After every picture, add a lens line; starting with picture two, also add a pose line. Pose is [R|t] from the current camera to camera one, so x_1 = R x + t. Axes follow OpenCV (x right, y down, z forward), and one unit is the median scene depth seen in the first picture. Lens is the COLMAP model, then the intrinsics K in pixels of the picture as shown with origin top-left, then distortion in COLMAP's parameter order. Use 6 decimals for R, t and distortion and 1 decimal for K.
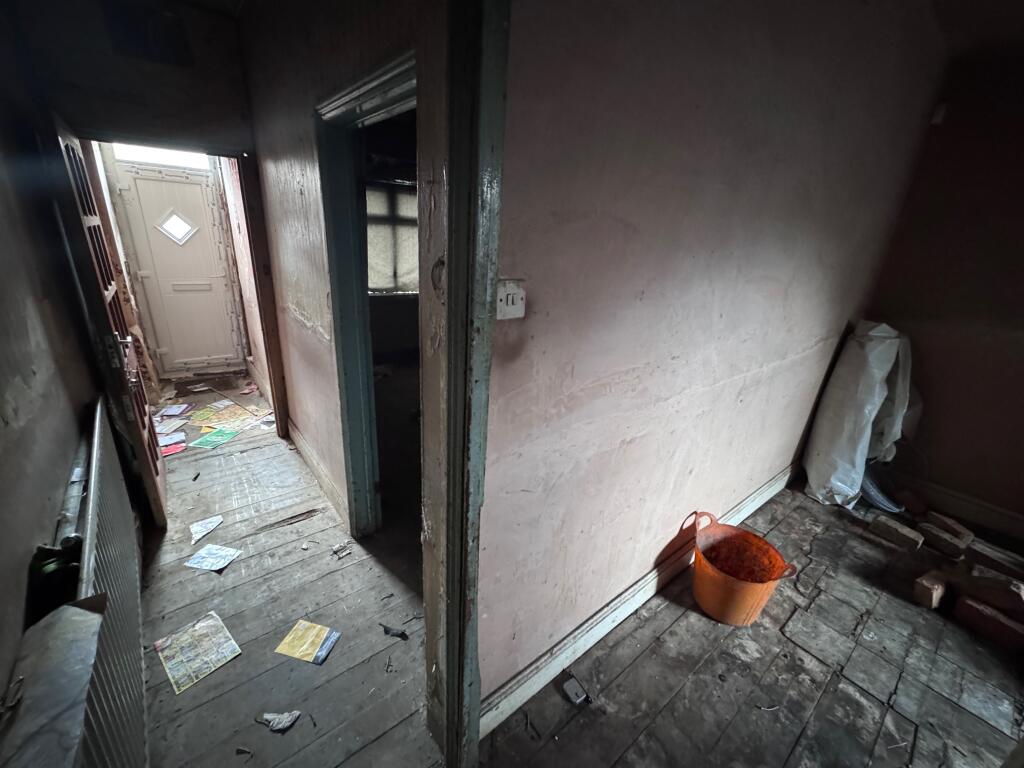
lens RADIAL K [[412.1, 0, 514.5], [0, 412.1, 383.2], [0, 0, 1]] dist [0.000187, 0.000194]
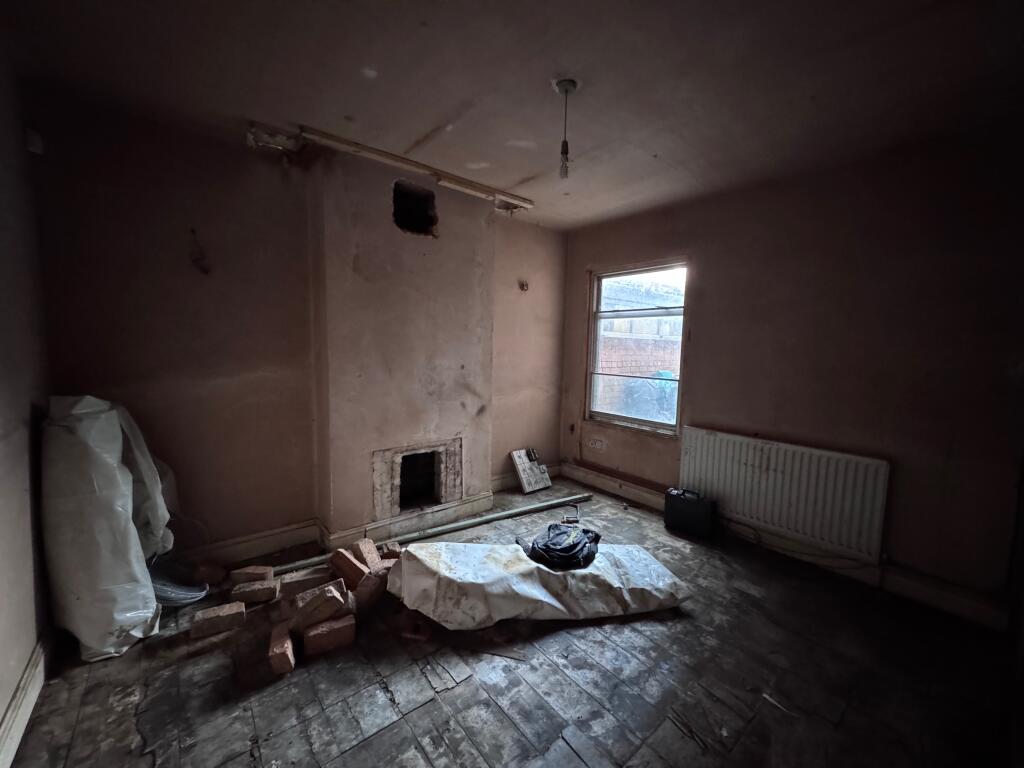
lens RADIAL K [[412.1, 0, 515.4], [0, 412.1, 383.7], [0, 0, 1]] dist [0.000187, 0.000194]
pose [[-0.010392, -0.160488, 0.986983, 0.134858], [0.311396, 0.937436, 0.155711, -0.037362], [-0.950223, 0.308961, 0.040234, 0.205940]]
